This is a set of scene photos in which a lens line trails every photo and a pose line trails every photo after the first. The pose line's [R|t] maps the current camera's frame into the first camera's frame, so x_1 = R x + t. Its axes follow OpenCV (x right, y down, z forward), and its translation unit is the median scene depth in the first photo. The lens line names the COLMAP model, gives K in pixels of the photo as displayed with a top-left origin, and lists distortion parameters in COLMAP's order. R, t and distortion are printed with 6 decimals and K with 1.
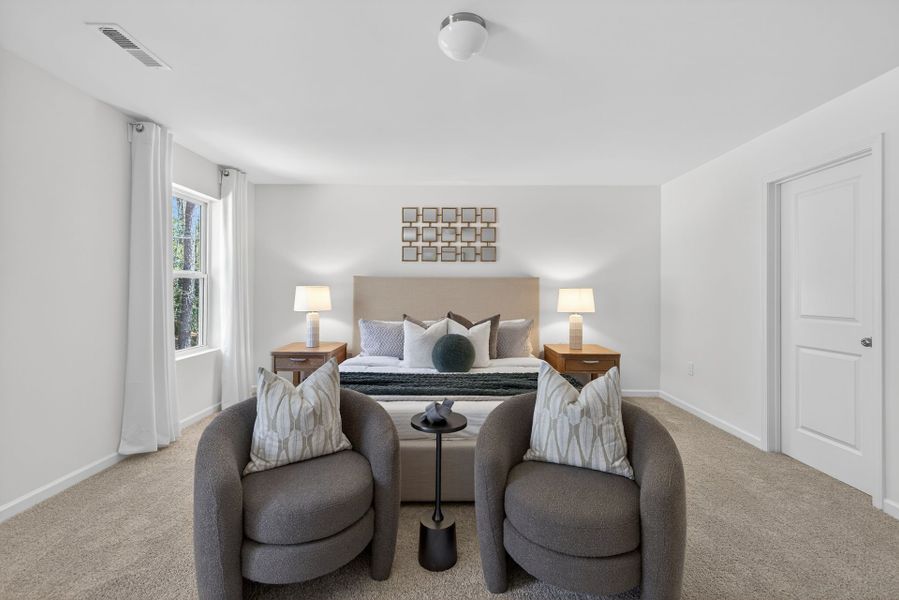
lens RADIAL K [[379.8, 0, 451.0], [0, 379.8, 289.7], [0, 0, 1]] dist [0.002599, 0.000147]
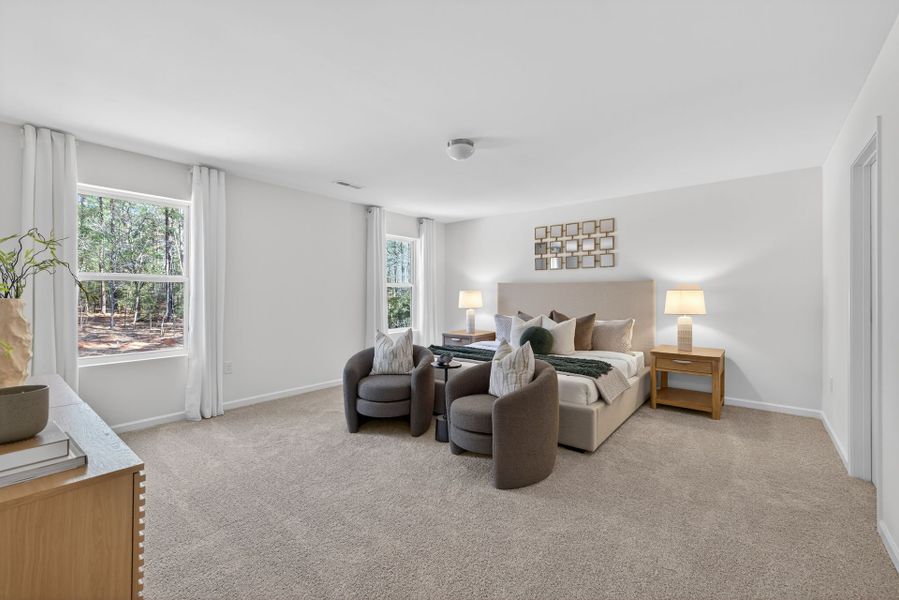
lens RADIAL K [[379.8, 0, 451.0], [0, 379.8, 289.7], [0, 0, 1]] dist [0.002599, 0.000147]
pose [[0.784695, -0.012778, -0.619750, 0.480551], [0.006353, 0.999901, -0.012572, 0.003816], [0.619849, 0.005928, 0.784699, -0.179509]]
